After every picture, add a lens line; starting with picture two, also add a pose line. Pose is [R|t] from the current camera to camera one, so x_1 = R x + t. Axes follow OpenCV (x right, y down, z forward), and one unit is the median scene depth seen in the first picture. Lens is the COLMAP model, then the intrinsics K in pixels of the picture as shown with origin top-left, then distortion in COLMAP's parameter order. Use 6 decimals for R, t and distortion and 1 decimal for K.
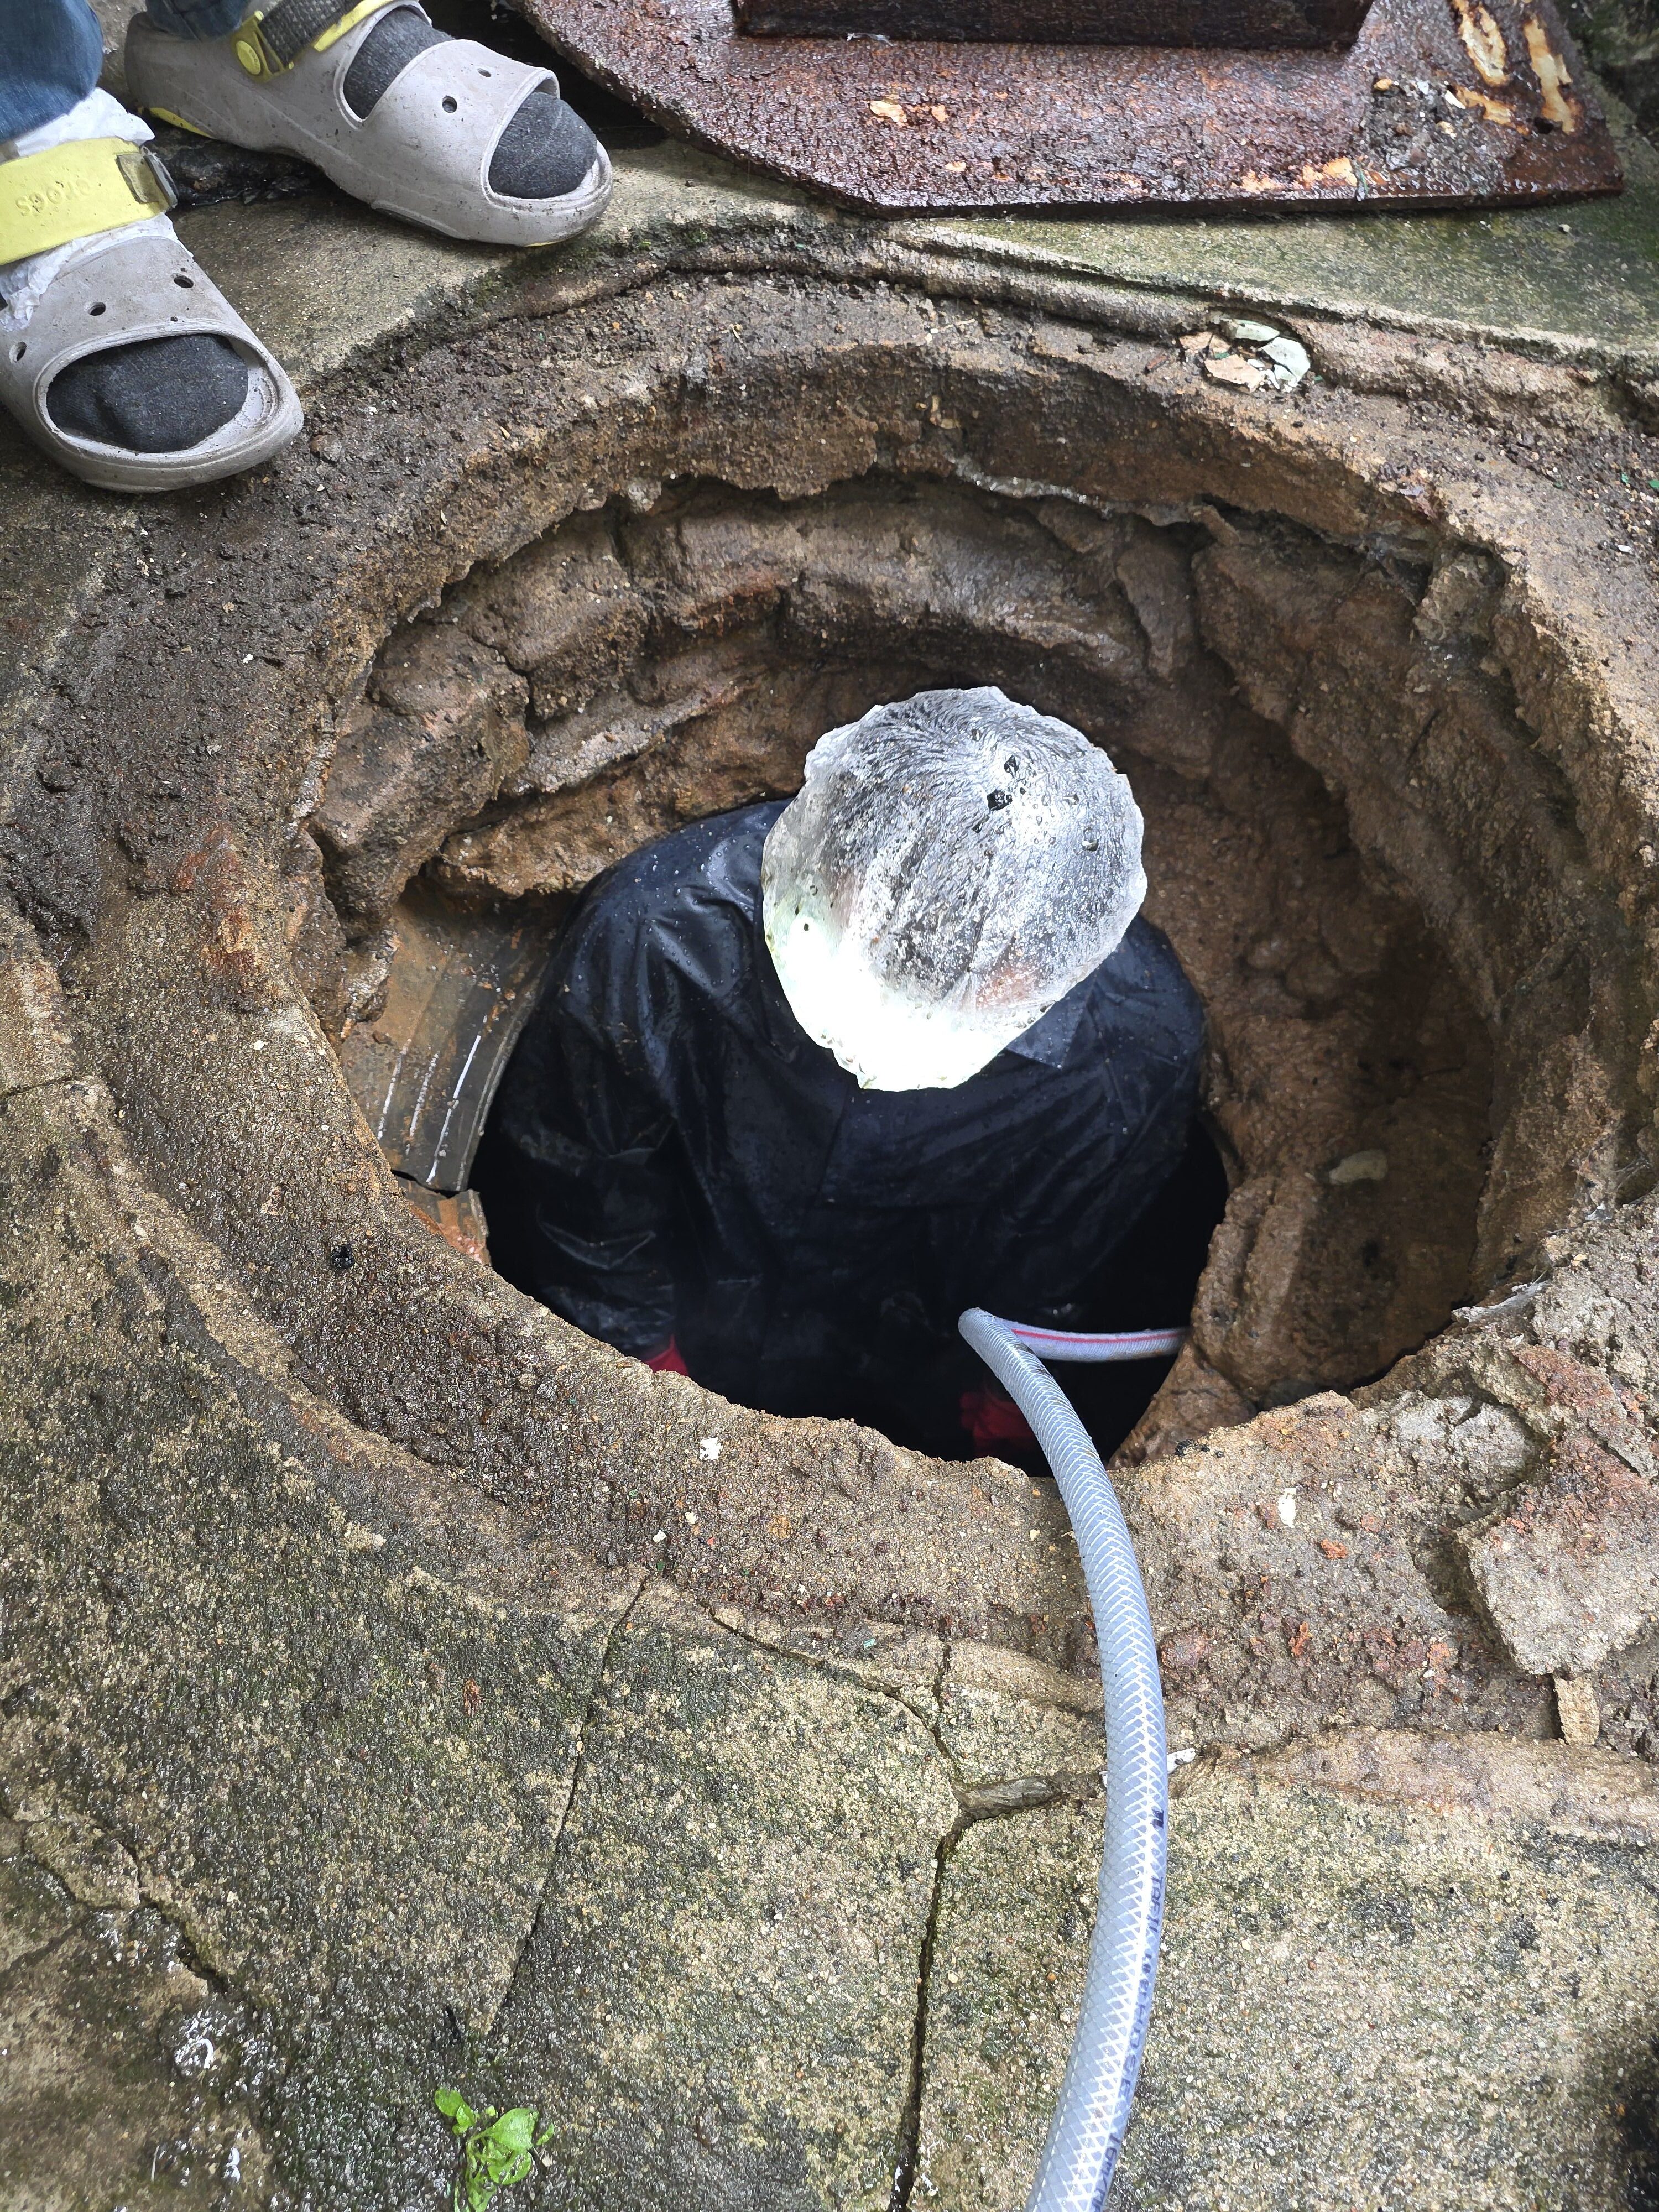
lens RADIAL K [[1436.3, 0, 821.8], [0, 1436.3, 1157.0], [0, 0, 1]] dist [0.042598, -0.031056]
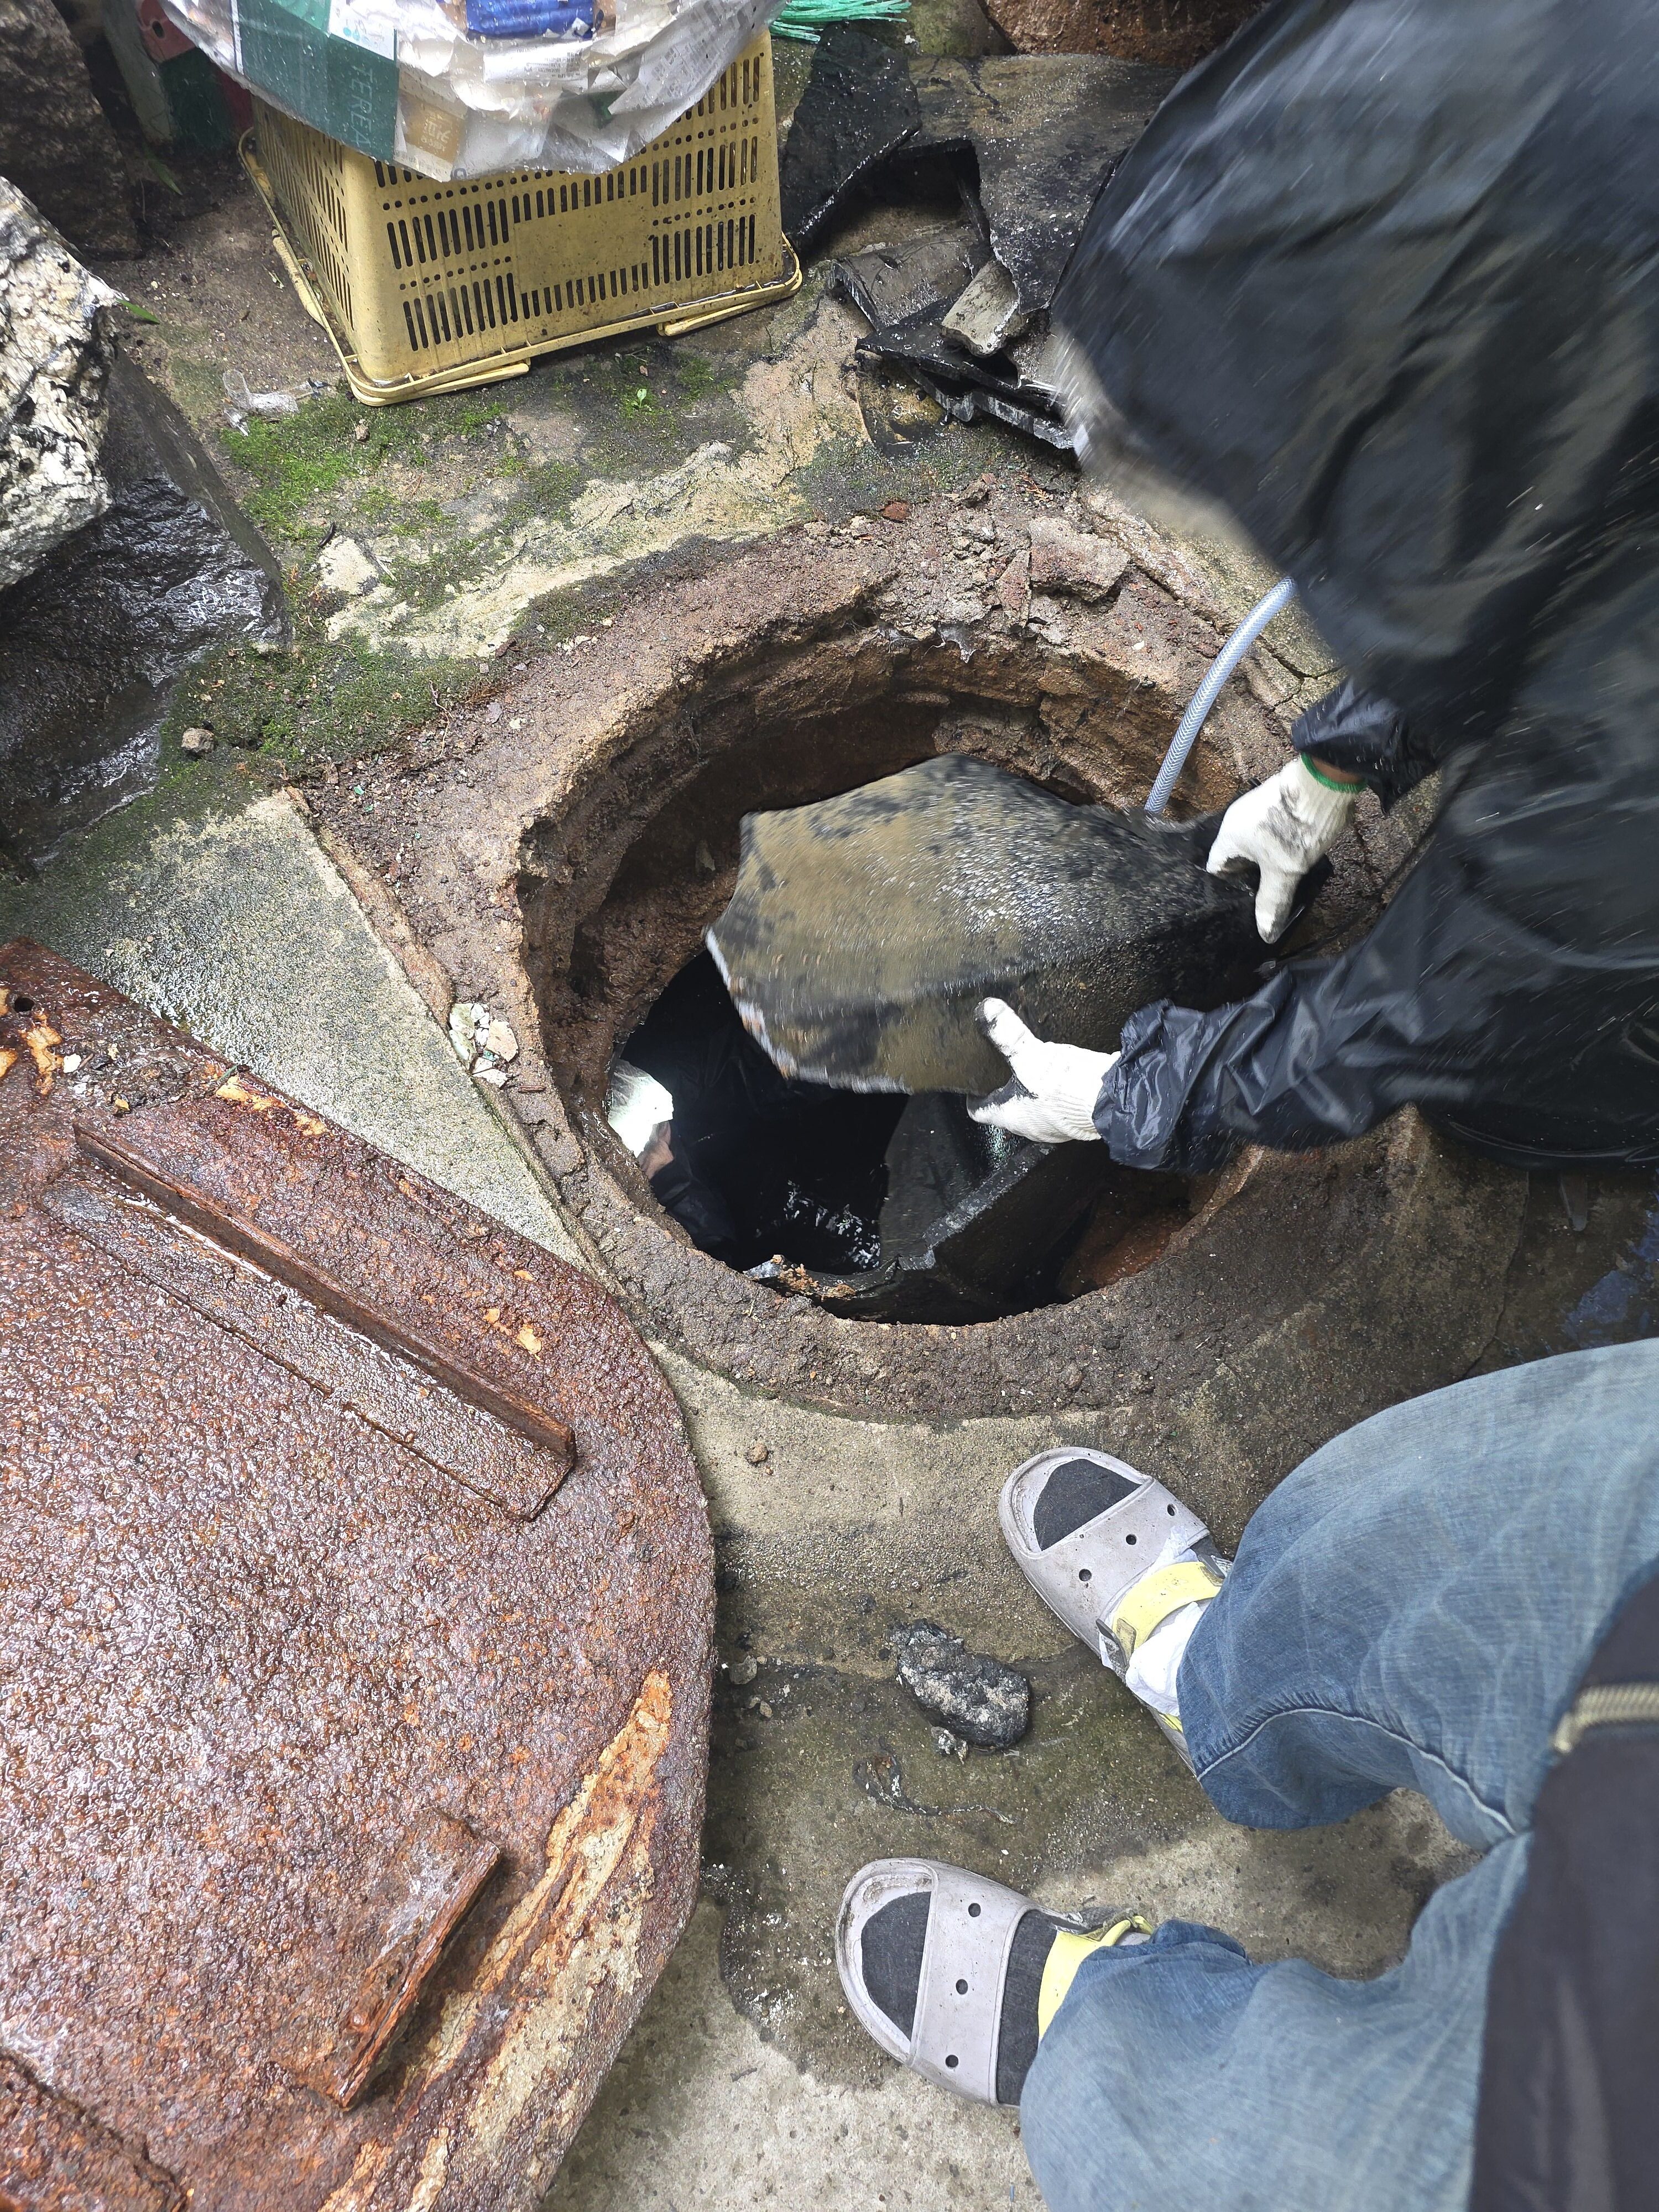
lens RADIAL K [[1436.3, 0, 855.9], [0, 1436.3, 1112.7], [0, 0, 1]] dist [0.042598, -0.031056]
pose [[-0.671641, -0.737945, 0.065838, -0.074709], [0.540414, -0.427185, 0.724890, -1.360364], [-0.506804, 0.522446, 0.685711, -0.044961]]
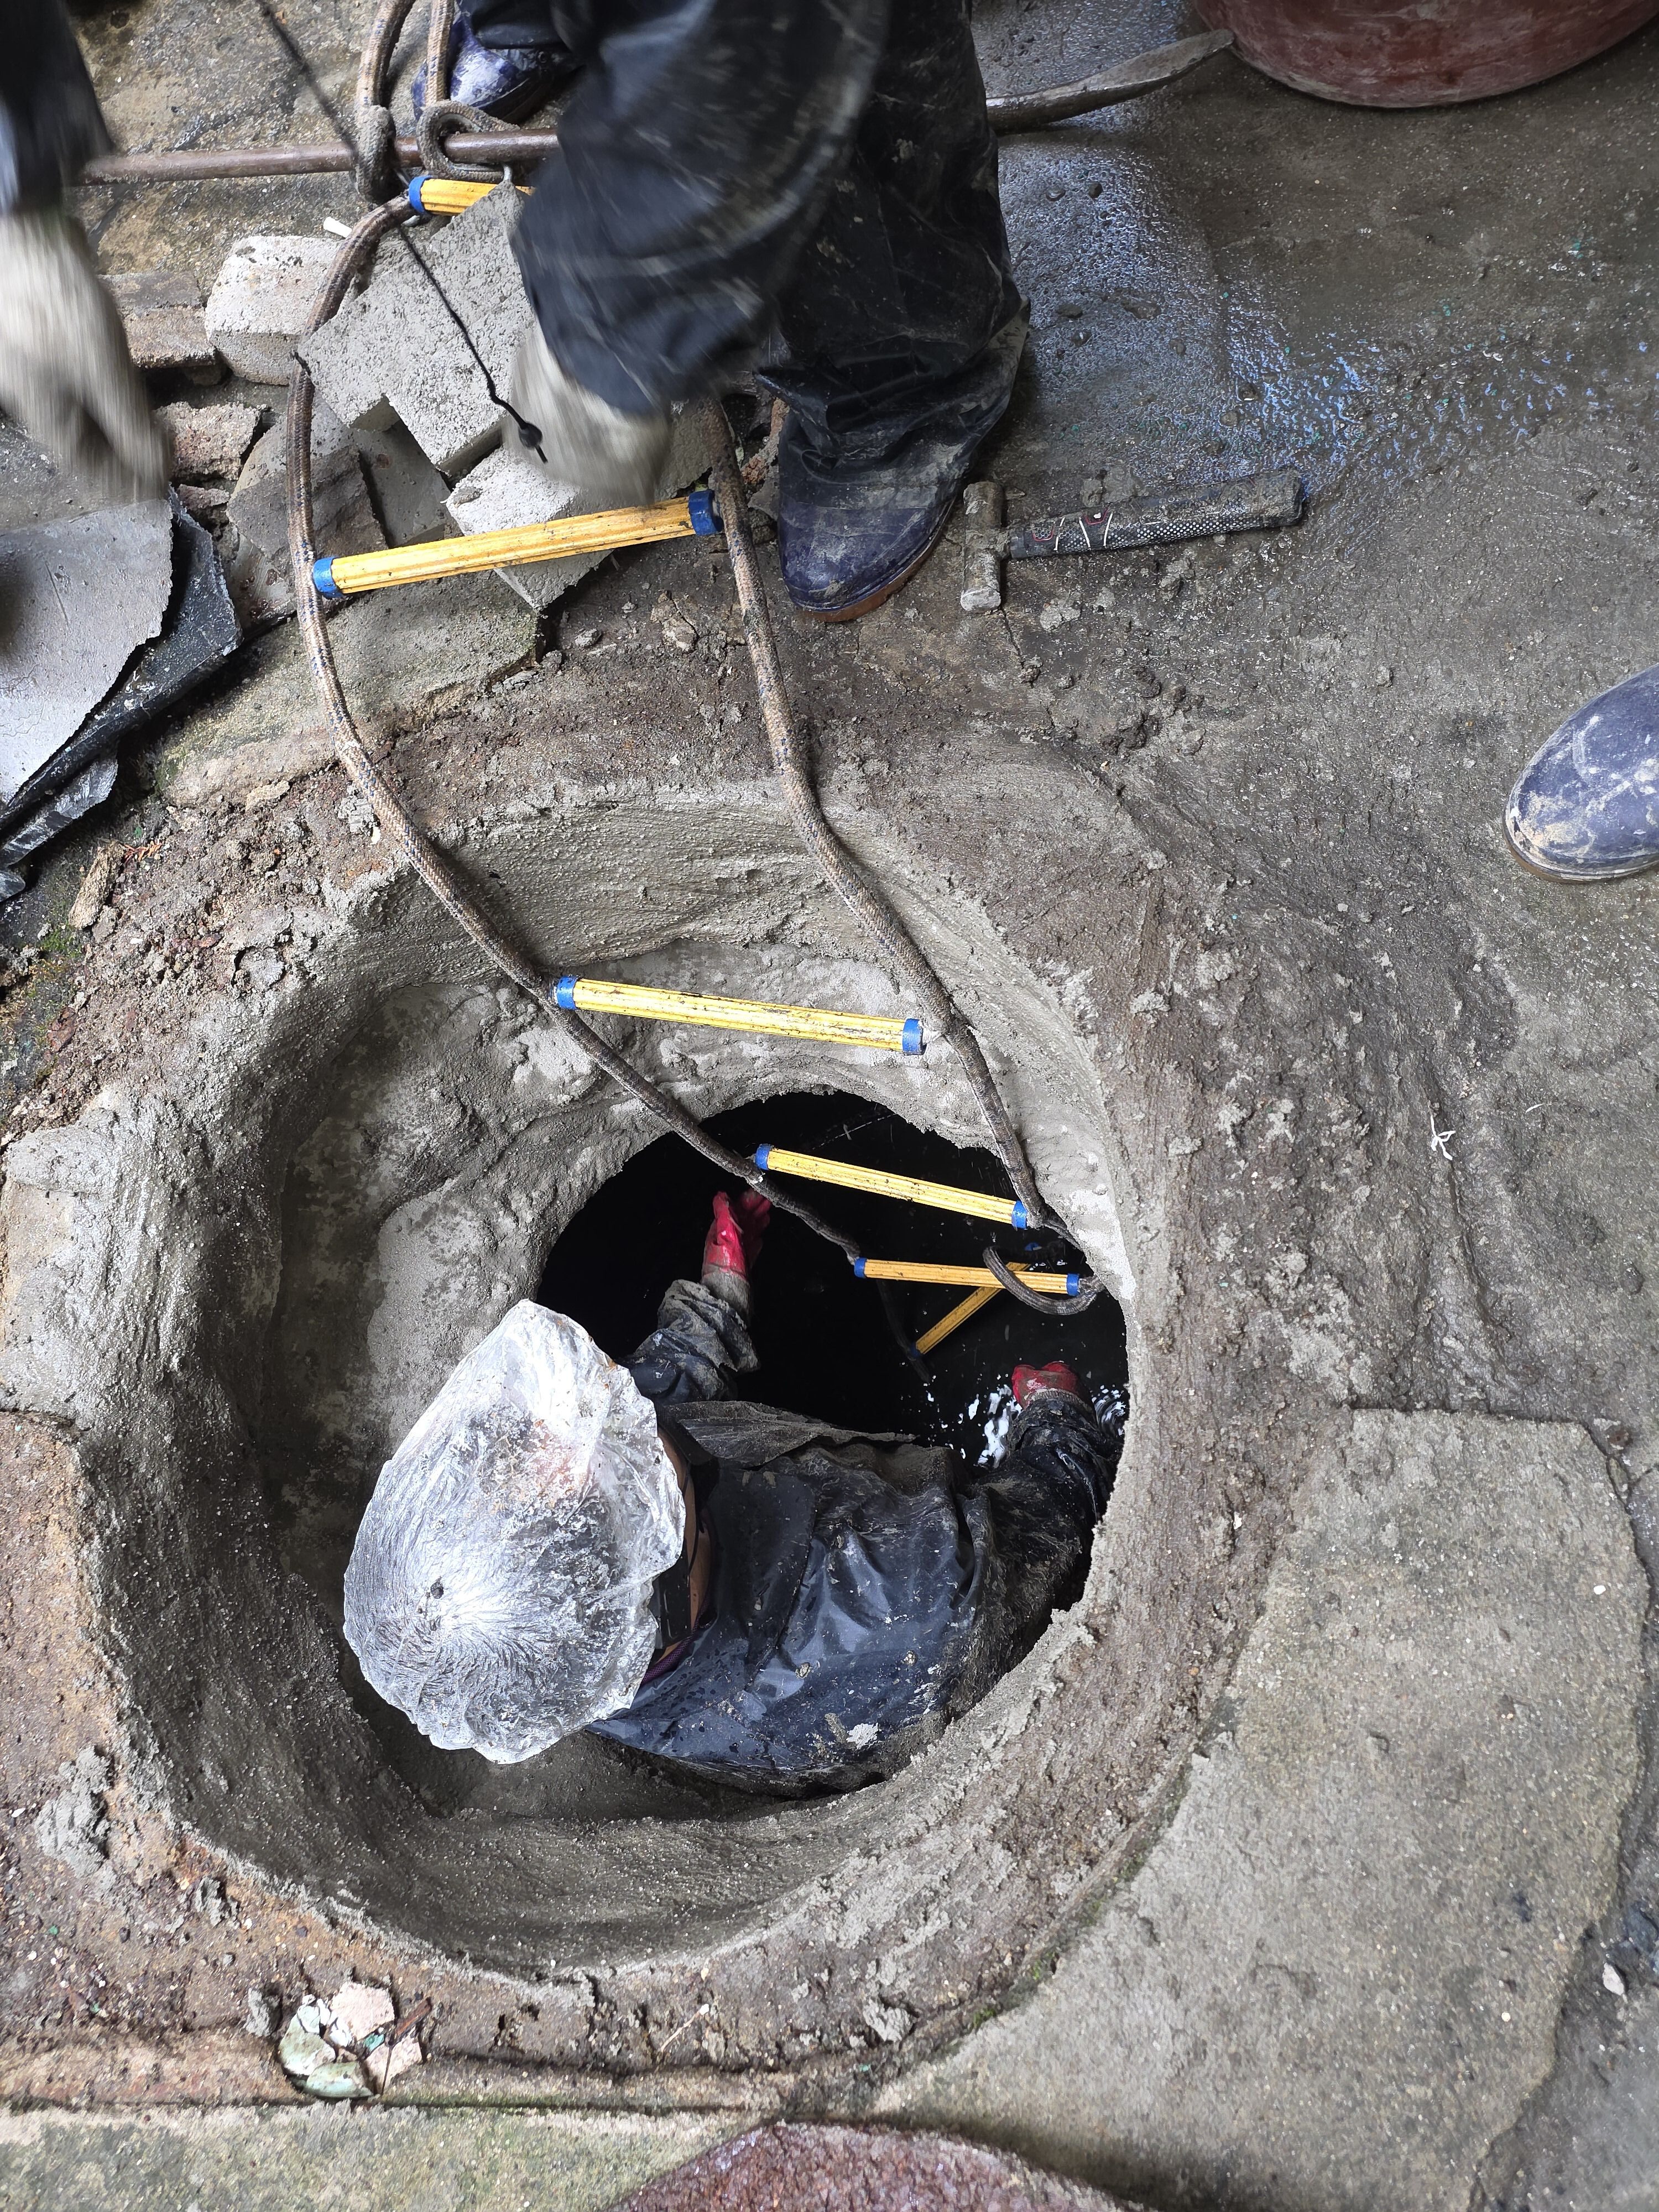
lens RADIAL K [[1436.3, 0, 843.1], [0, 1436.3, 1106.0], [0, 0, 1]] dist [0.042598, -0.031056]
pose [[-0.966370, 0.248569, 0.065892, -0.181913], [-0.110573, -0.632992, 0.766221, -0.897586], [0.232168, 0.733167, 0.639190, 0.121659]]
